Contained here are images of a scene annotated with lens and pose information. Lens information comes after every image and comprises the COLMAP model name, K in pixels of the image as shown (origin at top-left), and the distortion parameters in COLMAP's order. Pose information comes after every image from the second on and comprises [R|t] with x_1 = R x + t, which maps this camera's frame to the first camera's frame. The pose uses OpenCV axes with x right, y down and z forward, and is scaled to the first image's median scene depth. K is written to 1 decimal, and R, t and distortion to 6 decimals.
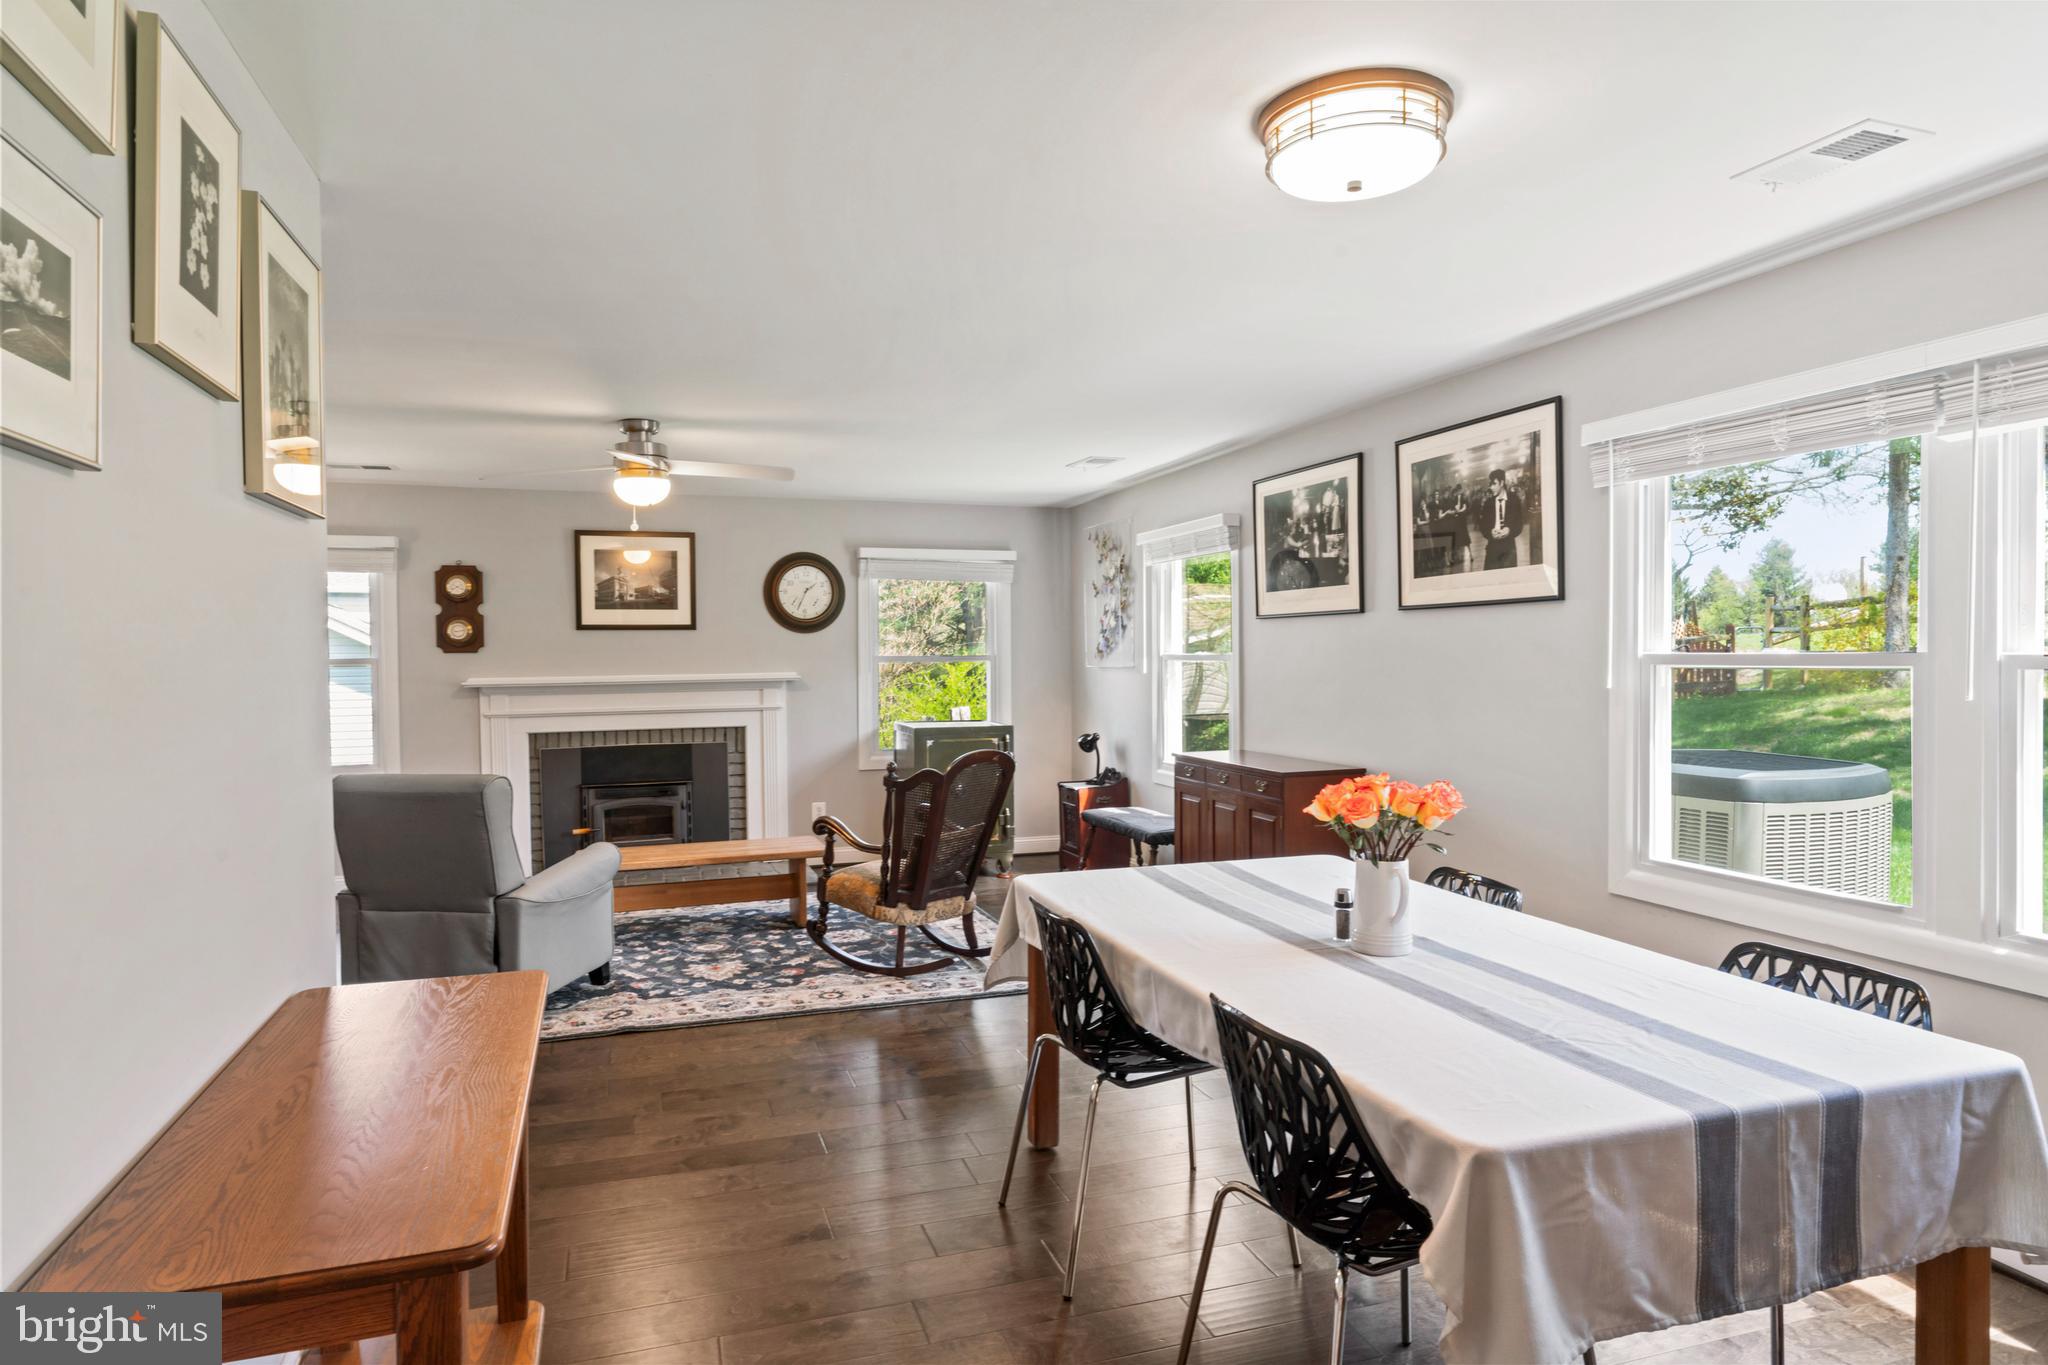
lens RADIAL K [[1195.5, 0, 1047.4], [0, 1195.5, 667.8], [0, 0, 1]] dist [-0.004529, 0.002541]
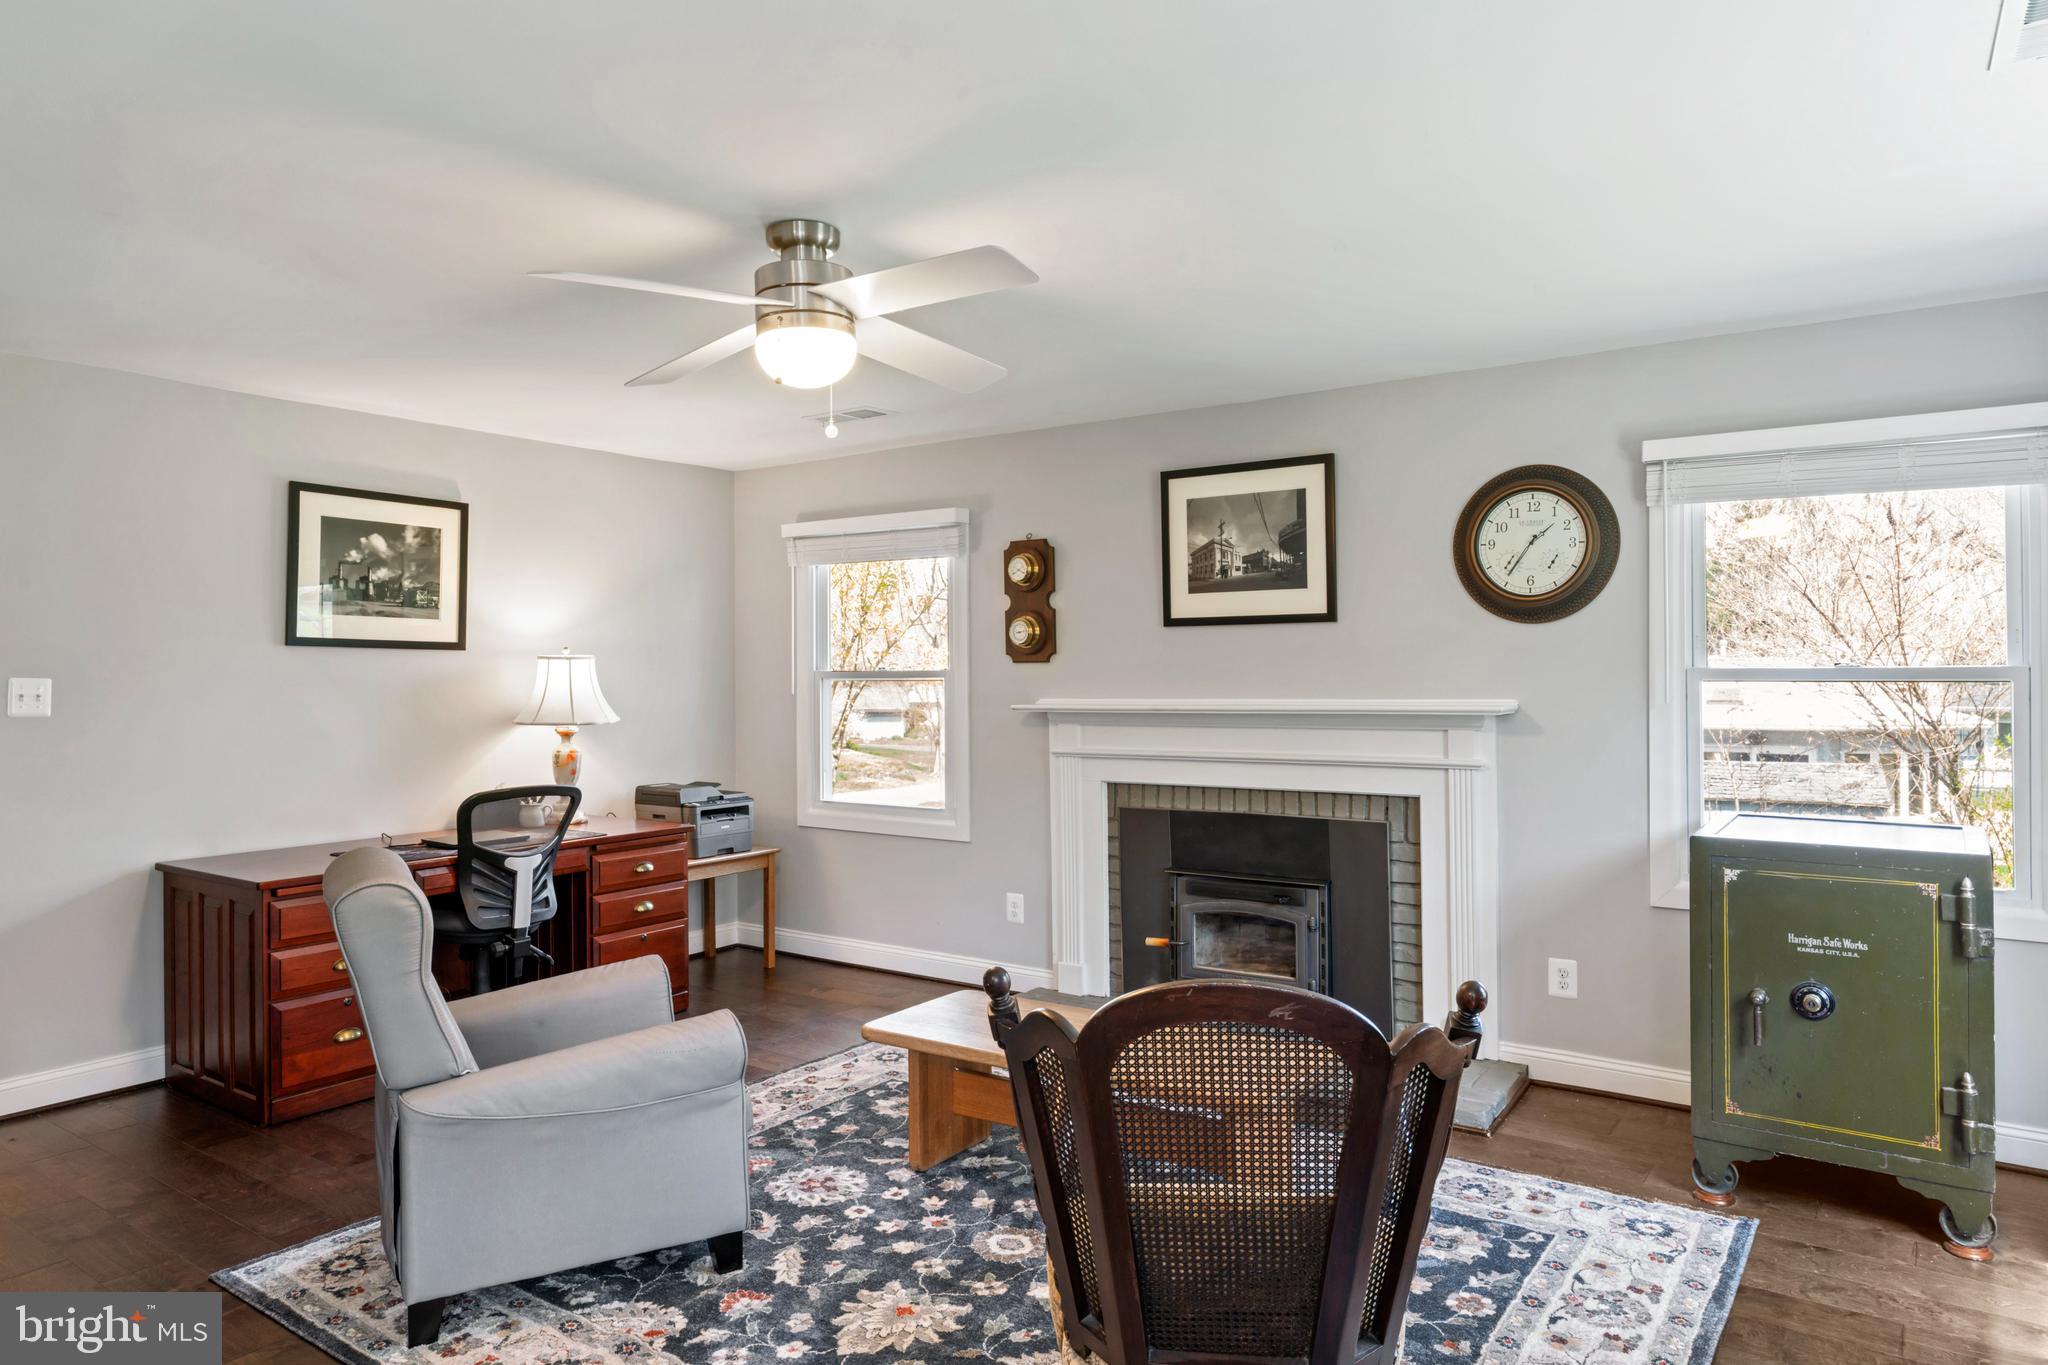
lens RADIAL K [[1294.1, 0, 1013.0], [0, 1294.1, 667.8], [0, 0, 1]] dist [-0.003622, -0.002101]
pose [[0.575805, 0.002499, -0.817583, 0.184451], [-0.007161, 0.999972, -0.001986, -0.010761], [0.817556, 0.006999, 0.575807, 0.753549]]
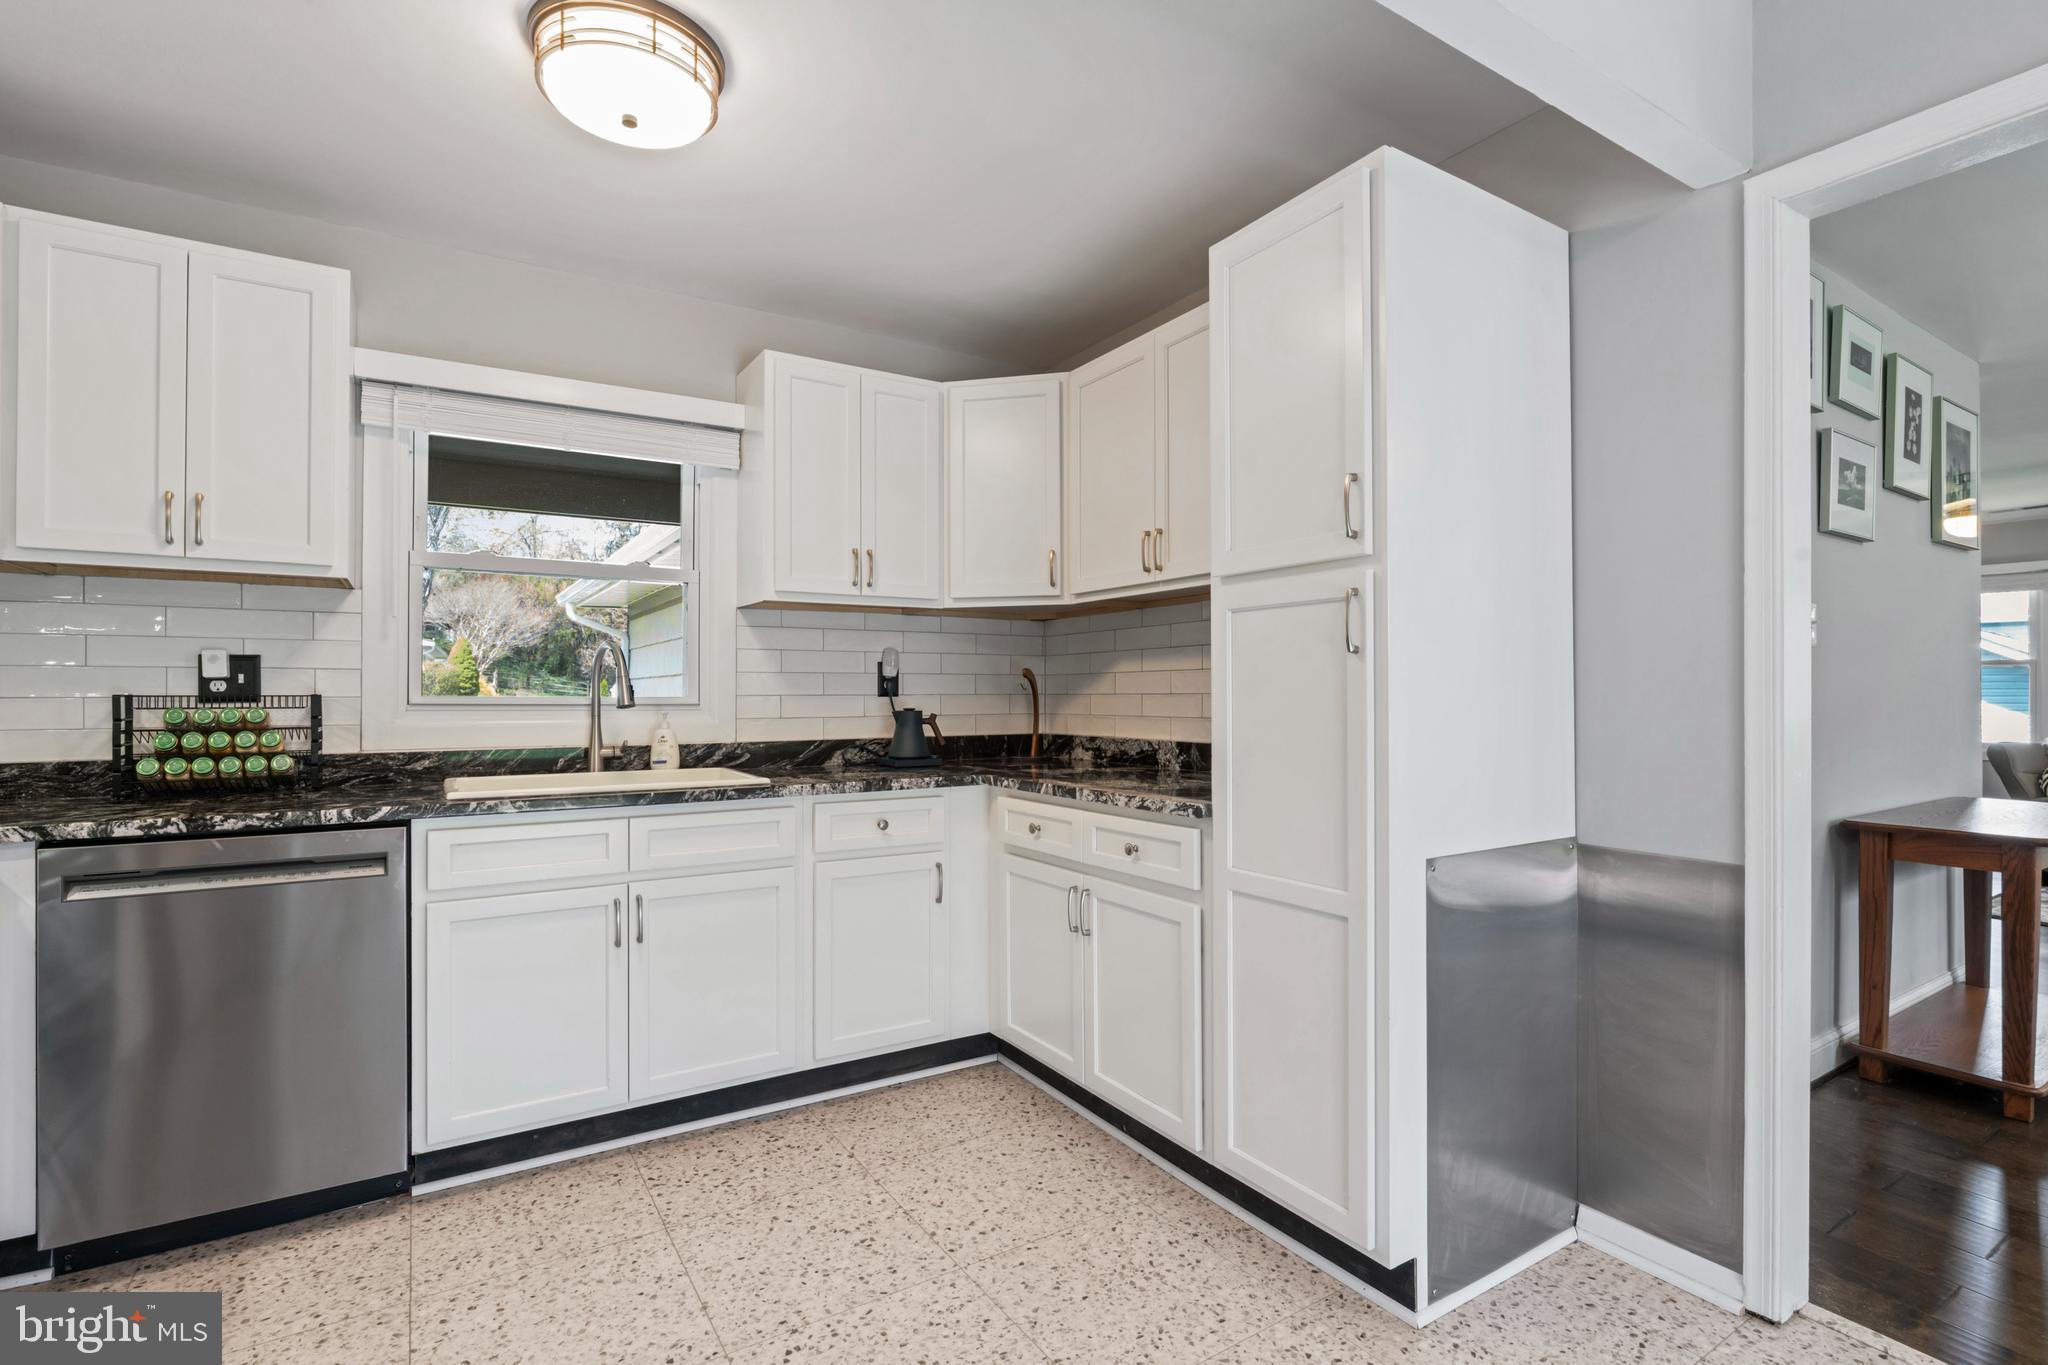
lens RADIAL K [[952.1, 0, 1013.5], [0, 952.1, 693.3], [0, 0, 1]] dist [-0.012187, 0.002844]
pose [[0.222618, 0.011273, -0.974841, 0.230767], [-0.011185, 0.999897, 0.009008, 0.048274], [0.974842, 0.008898, 0.222721, -0.369224]]
